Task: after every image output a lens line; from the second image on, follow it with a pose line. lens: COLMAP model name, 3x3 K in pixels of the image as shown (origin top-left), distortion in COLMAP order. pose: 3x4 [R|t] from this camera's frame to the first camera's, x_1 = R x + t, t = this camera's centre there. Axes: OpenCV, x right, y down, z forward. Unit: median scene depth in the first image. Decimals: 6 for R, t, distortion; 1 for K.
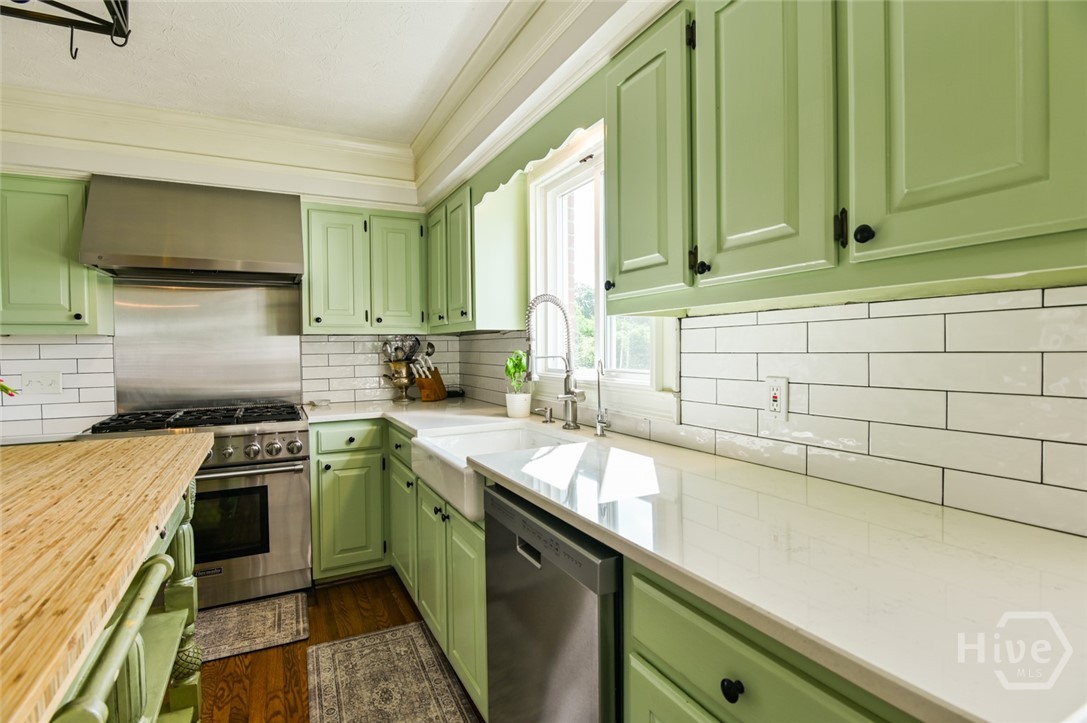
lens RADIAL K [[535.5, 0, 544.3], [0, 535.5, 359.1], [0, 0, 1]] dist [-0.022662, 0.001501]
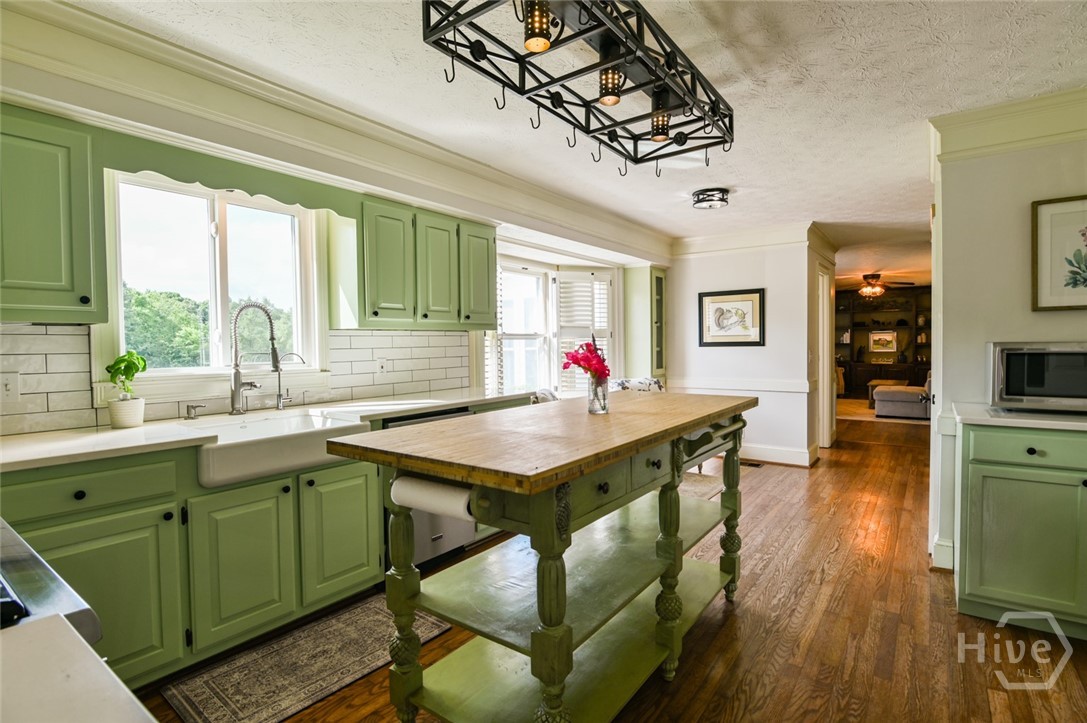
lens RADIAL K [[535.5, 0, 540.2], [0, 535.5, 363.4], [0, 0, 1]] dist [-0.022662, 0.001501]
pose [[-0.439718, -0.017836, 0.897959, -1.256487], [0.038414, 0.998514, 0.038644, -0.004983], [-0.897314, 0.051486, -0.438380, 0.870353]]
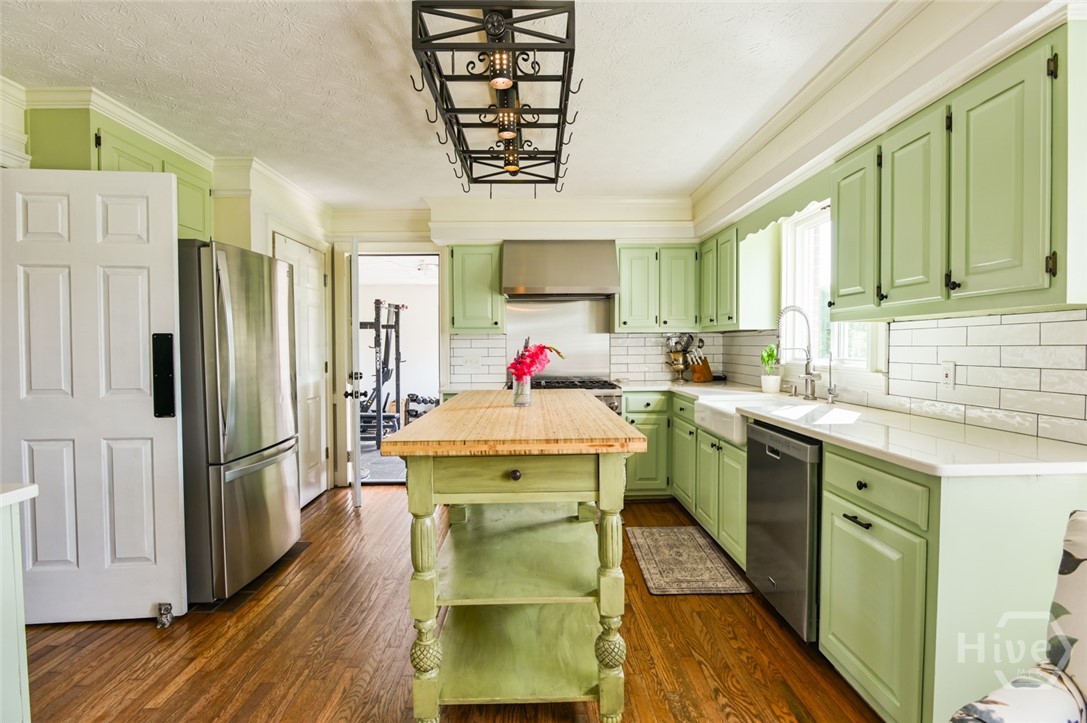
lens RADIAL K [[535.5, 0, 543.0], [0, 535.5, 360.4], [0, 0, 1]] dist [-0.022662, 0.001501]
pose [[0.896938, 0.018936, -0.441751, 0.035195], [-0.014120, 0.999800, 0.014187, 0.015433], [0.441931, -0.006487, 0.897026, -0.554566]]
